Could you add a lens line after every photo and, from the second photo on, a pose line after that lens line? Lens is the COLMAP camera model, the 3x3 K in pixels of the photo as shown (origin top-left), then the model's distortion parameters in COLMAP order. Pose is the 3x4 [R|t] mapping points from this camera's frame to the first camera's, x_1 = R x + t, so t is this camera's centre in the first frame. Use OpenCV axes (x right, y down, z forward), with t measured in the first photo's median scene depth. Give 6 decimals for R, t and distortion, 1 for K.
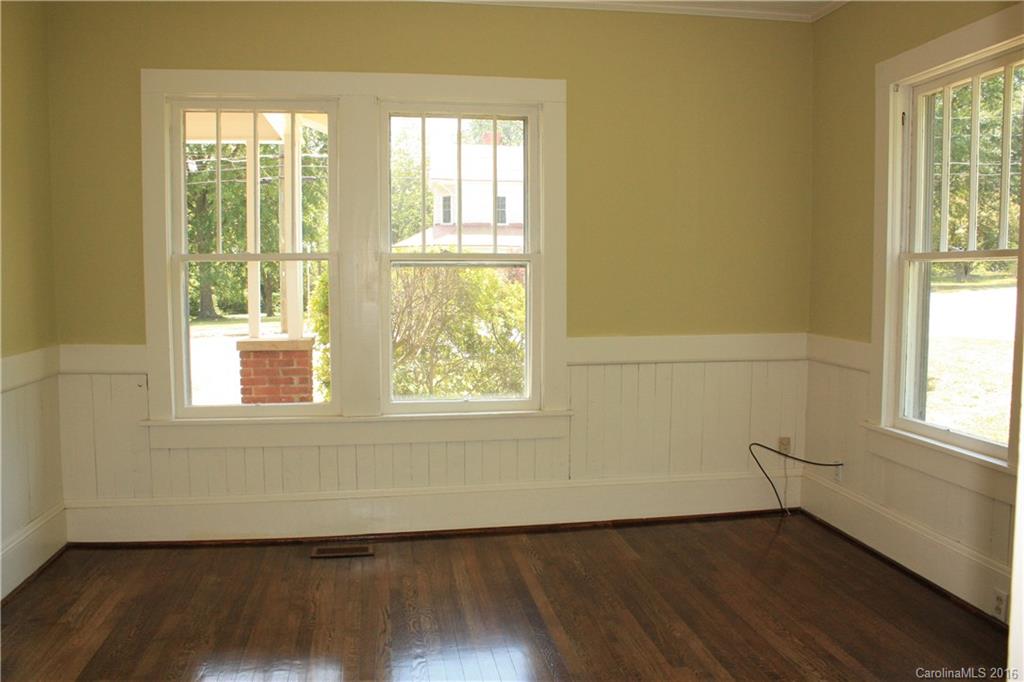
lens RADIAL K [[787.9, 0, 512.0], [0, 787.9, 341.0], [0, 0, 1]] dist [-0.006977, -0.003143]
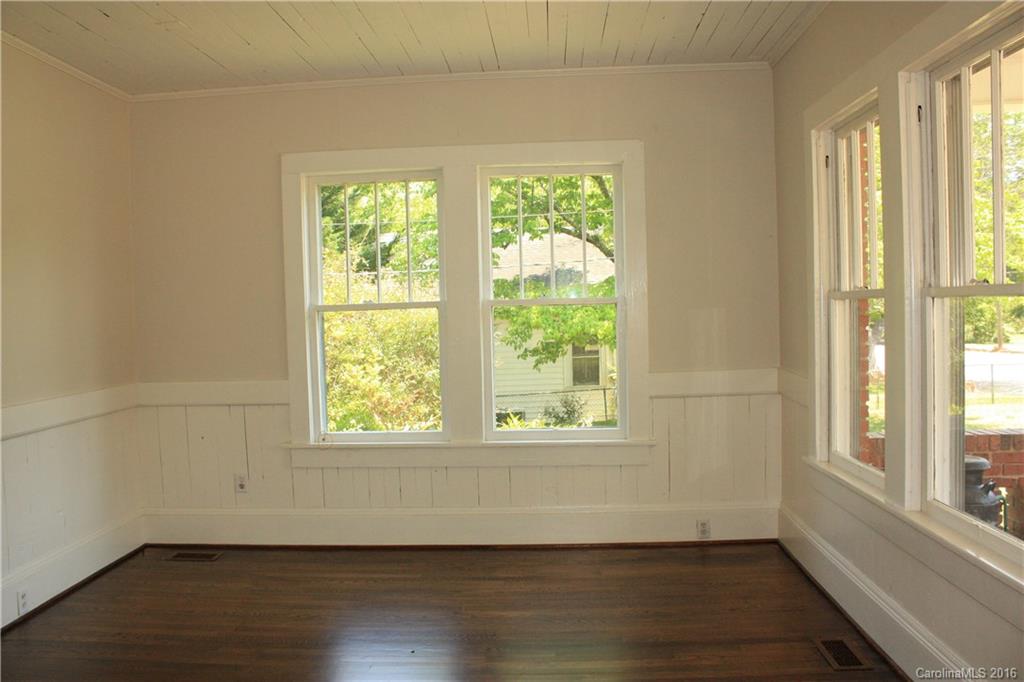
lens RADIAL K [[714.1, 0, 512.0], [0, 714.1, 341.0], [0, 0, 1]] dist [0.002003, 0.000703]
pose [[0.976286, -0.016258, -0.215874, 0.252186], [0.006243, 0.998876, -0.046997, -0.004756], [0.216396, 0.044535, 0.975289, 0.006608]]
